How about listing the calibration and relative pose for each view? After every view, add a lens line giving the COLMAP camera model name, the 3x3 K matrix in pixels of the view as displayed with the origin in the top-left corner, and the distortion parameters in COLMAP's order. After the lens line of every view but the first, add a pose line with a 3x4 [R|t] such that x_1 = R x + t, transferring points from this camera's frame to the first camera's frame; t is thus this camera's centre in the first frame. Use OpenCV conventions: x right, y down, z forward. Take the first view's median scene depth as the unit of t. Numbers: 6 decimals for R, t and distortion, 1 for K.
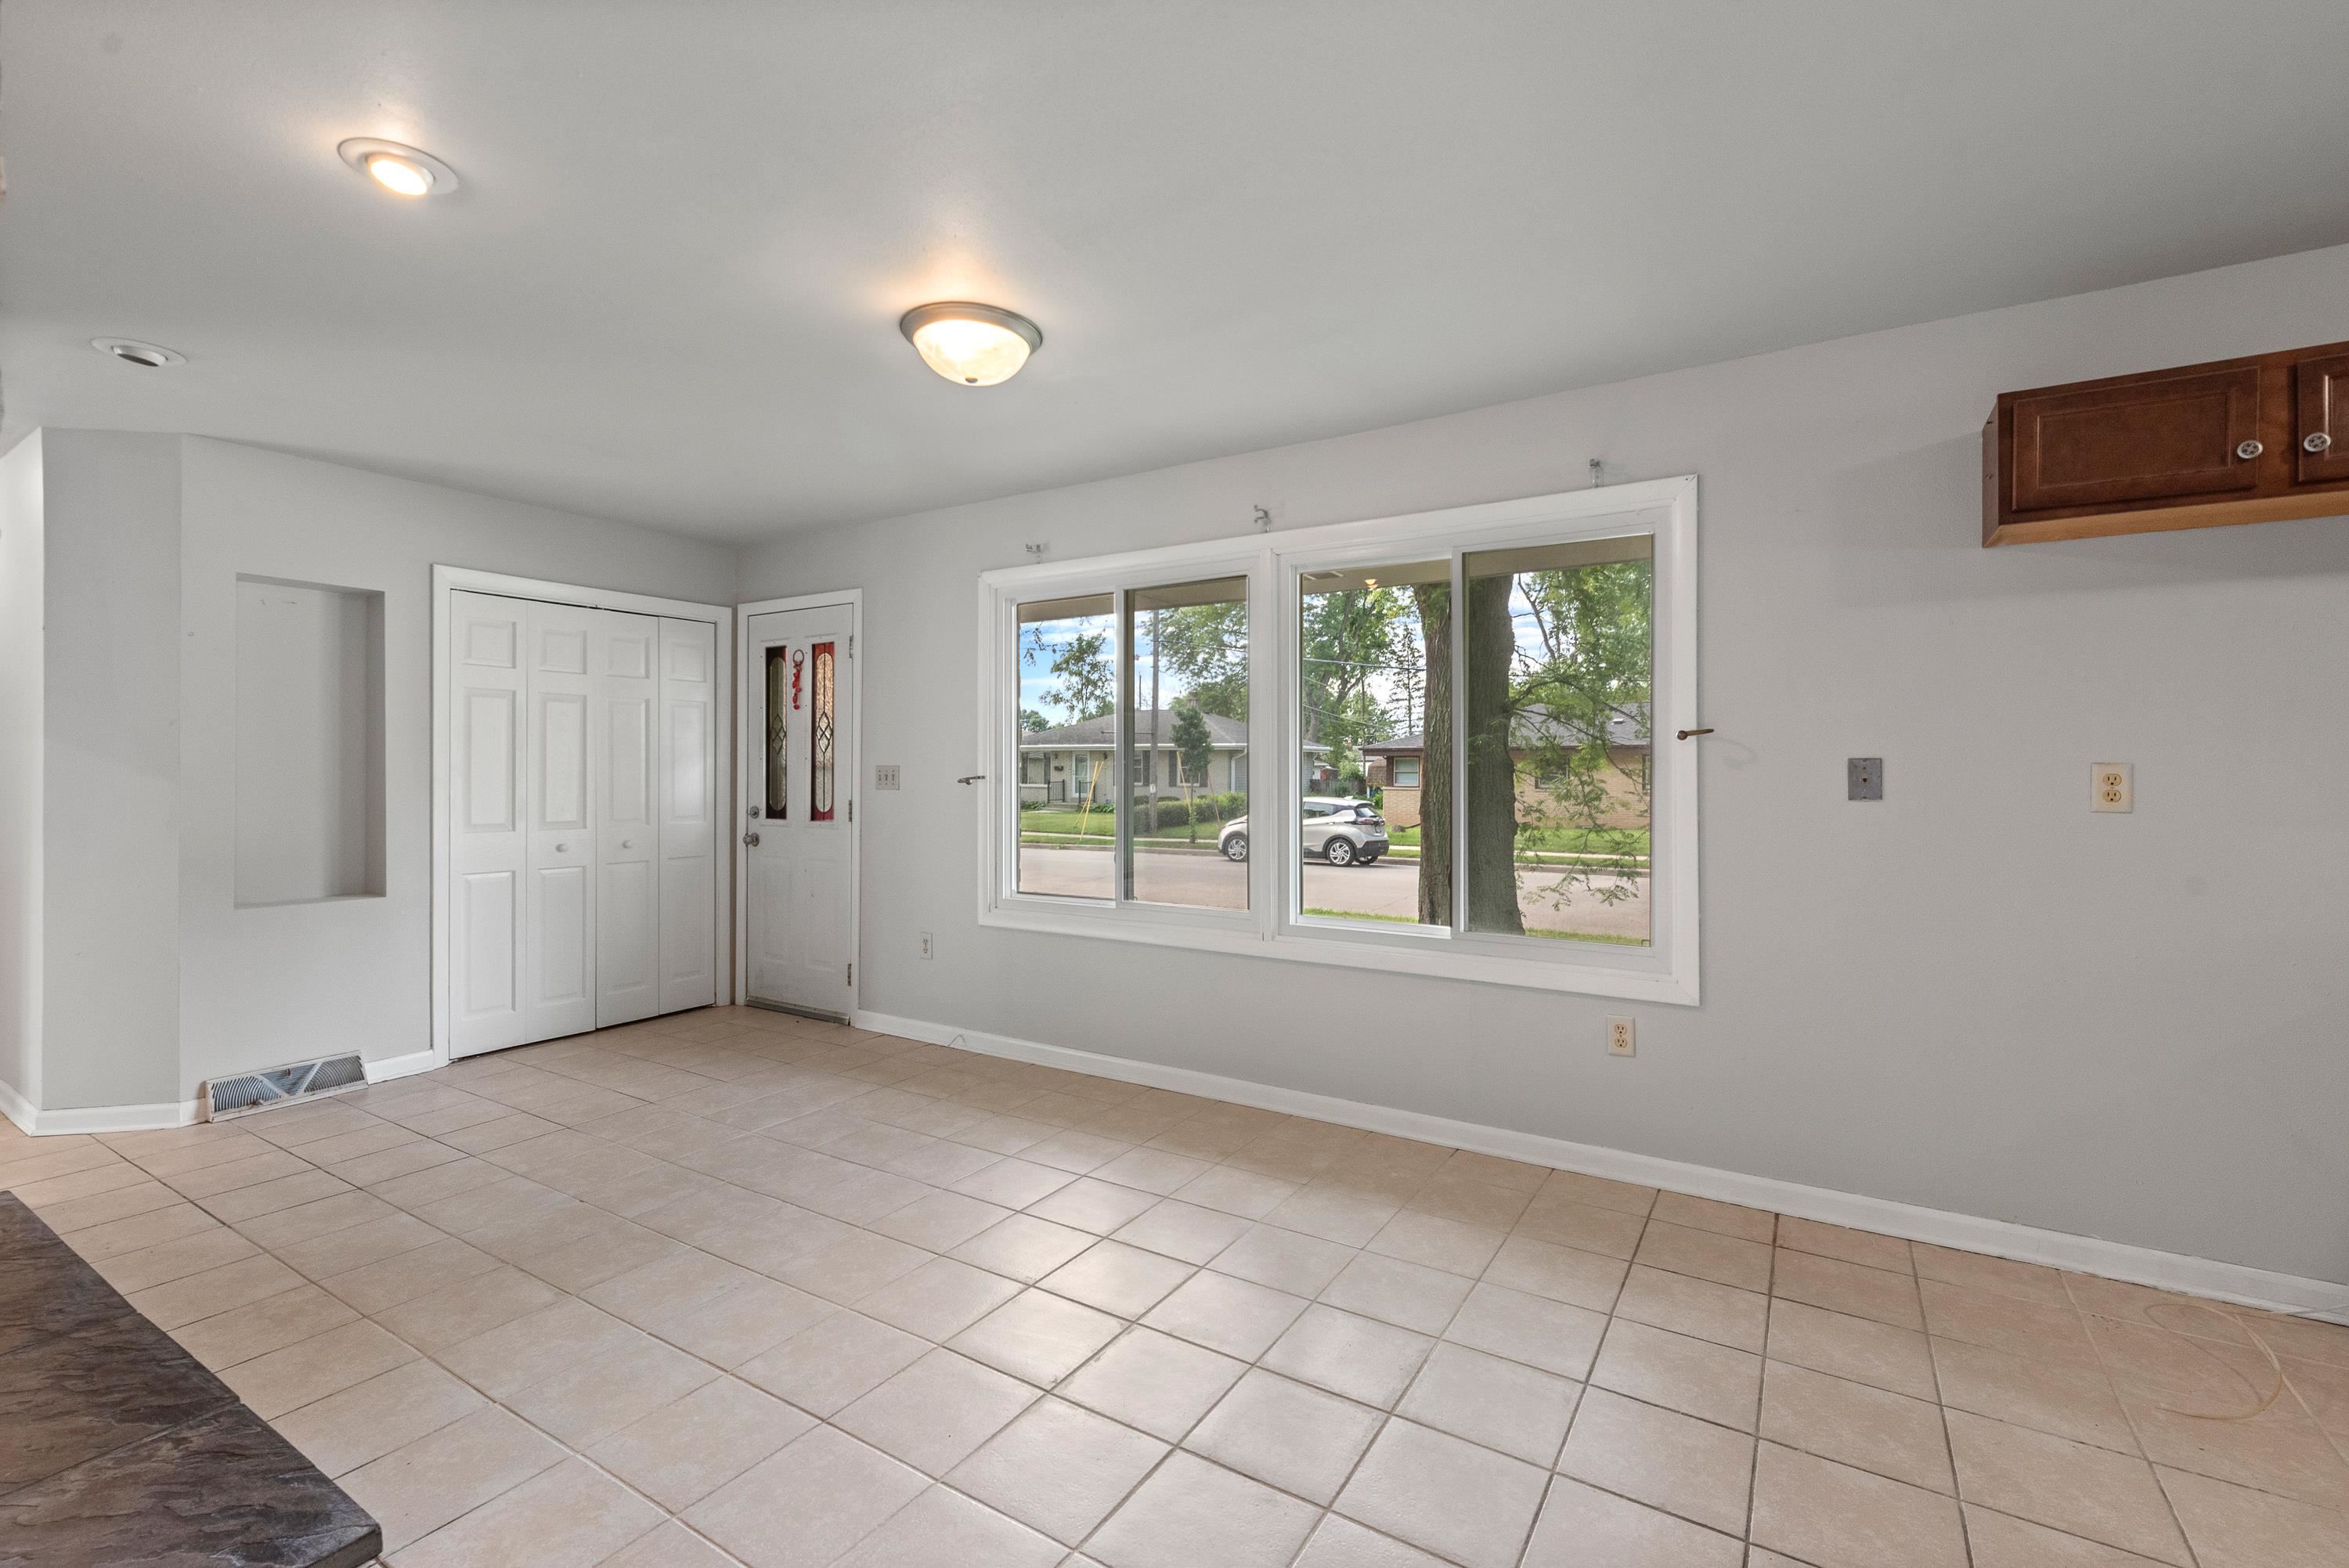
lens RADIAL K [[1020.3, 0, 1178.0], [0, 1020.3, 773.9], [0, 0, 1]] dist [0.001483, -0.000027]
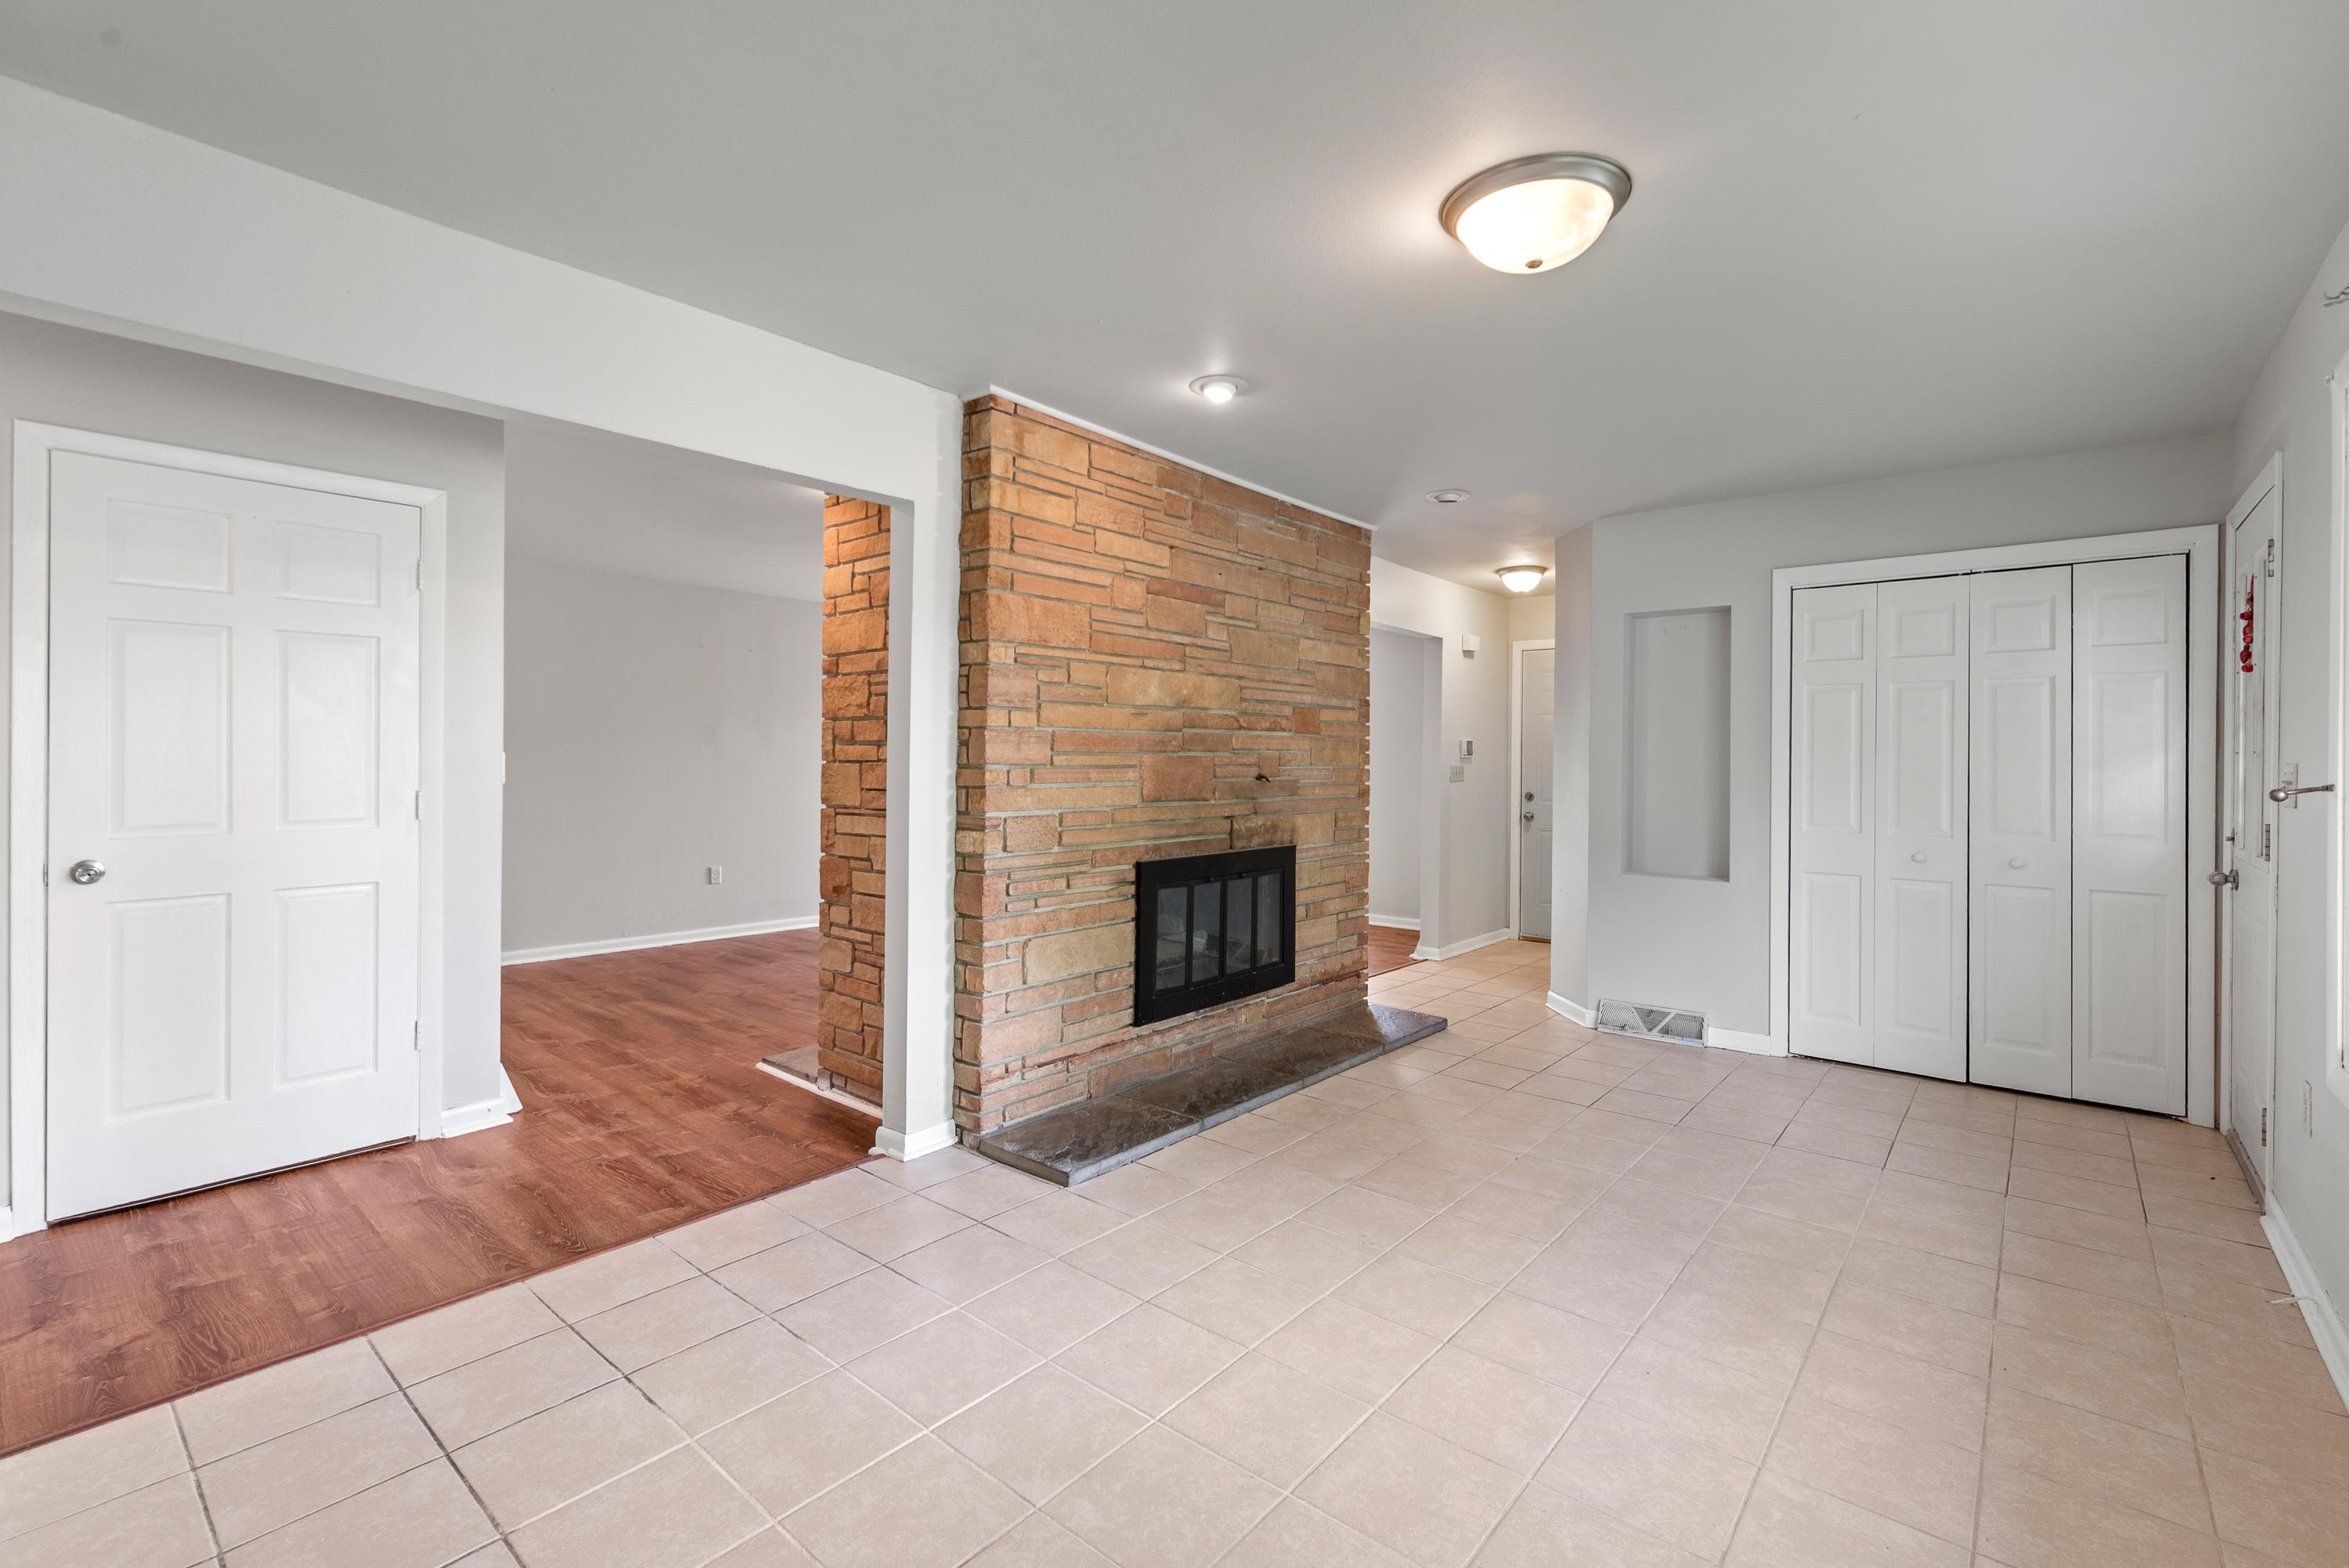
lens RADIAL K [[1025.9, 0, 1181.8], [0, 1025.9, 756.9], [0, 0, 1]] dist [-0.000165, -0.000025]
pose [[-0.139337, -0.006128, -0.990226, 0.555371], [-0.009640, 0.999942, -0.004832, -0.005534], [0.990198, 0.008872, -0.139388, 0.779269]]
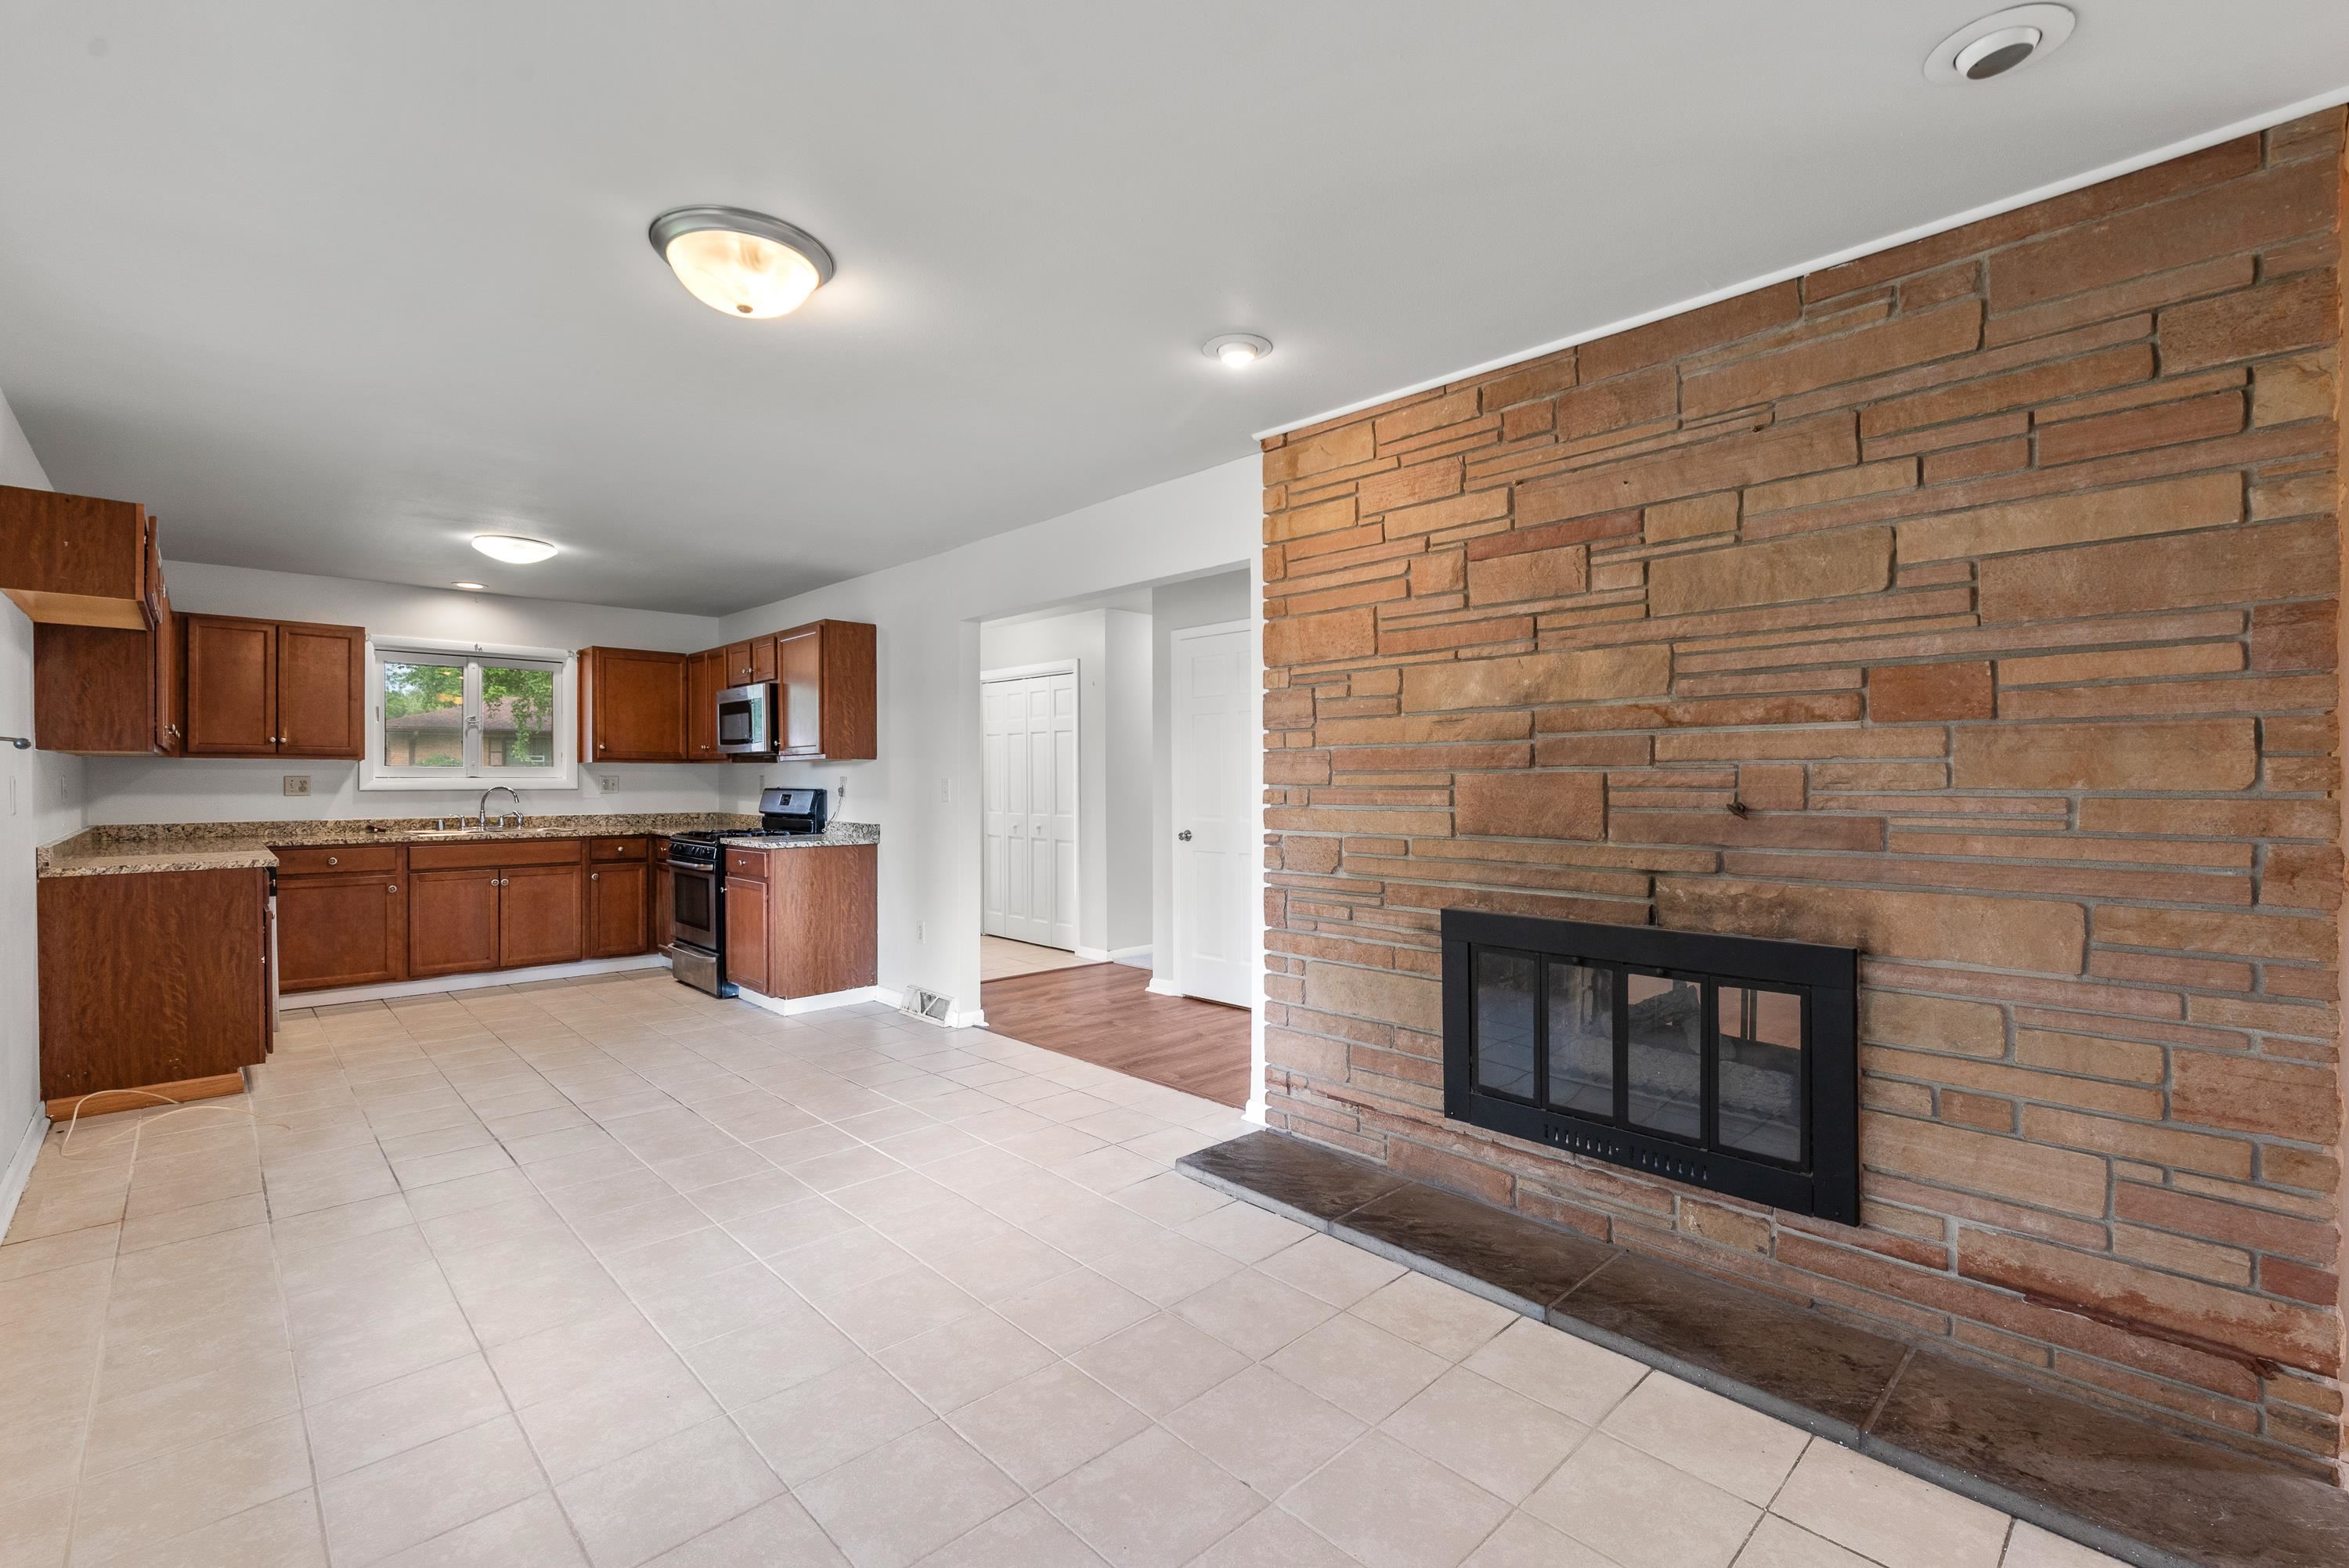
lens RADIAL K [[1022.3, 0, 1180.9], [0, 1022.3, 787.5], [0, 0, 1]] dist [0.000411, -0.000171]
pose [[-0.970681, -0.003689, 0.240345, -0.681306], [-0.001173, 0.999943, 0.010611, -0.009900], [-0.240370, 0.010018, -0.970630, 1.580539]]
